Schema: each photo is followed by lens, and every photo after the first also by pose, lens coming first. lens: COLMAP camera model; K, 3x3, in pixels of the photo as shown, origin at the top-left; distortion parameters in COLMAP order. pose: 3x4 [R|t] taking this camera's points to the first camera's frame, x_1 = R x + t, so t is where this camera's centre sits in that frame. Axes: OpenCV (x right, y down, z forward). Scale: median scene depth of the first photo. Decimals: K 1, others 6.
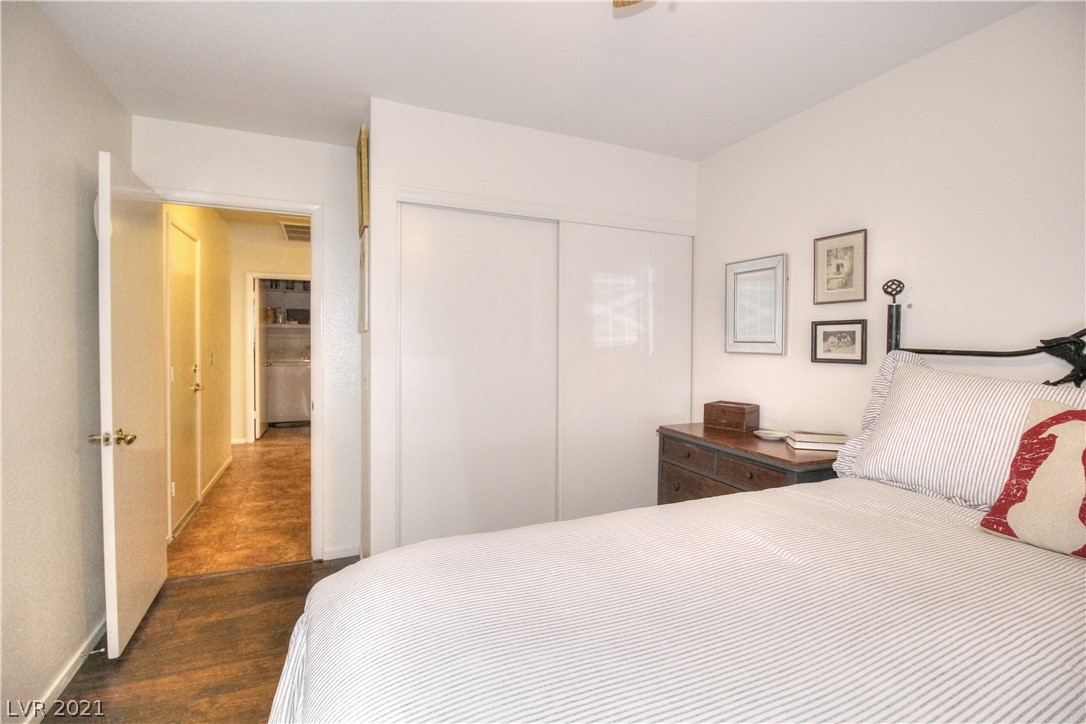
lens RADIAL K [[501.6, 0, 545.3], [0, 501.6, 363.0], [0, 0, 1]] dist [-0.006662, -0.009259]
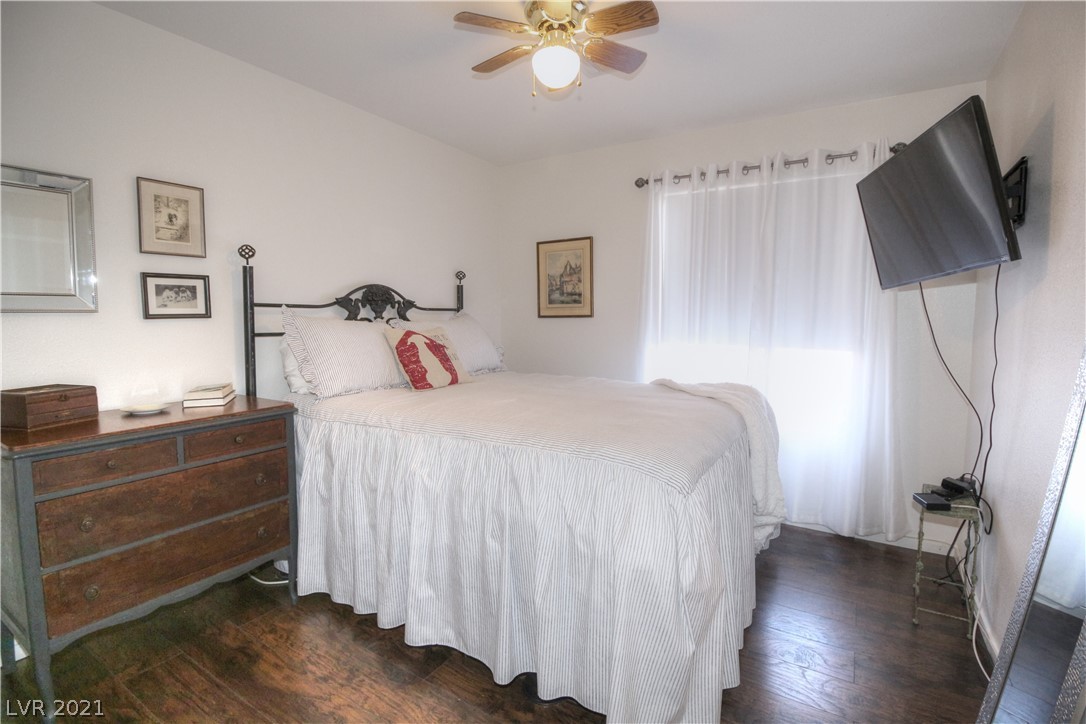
lens RADIAL K [[501.6, 0, 544.0], [0, 501.6, 356.3], [0, 0, 1]] dist [-0.006662, -0.009259]
pose [[-0.516800, -0.118740, 0.847832, -0.625873], [0.001068, 0.990245, 0.139336, -0.062196], [-0.856106, 0.072914, -0.511631, 0.911034]]
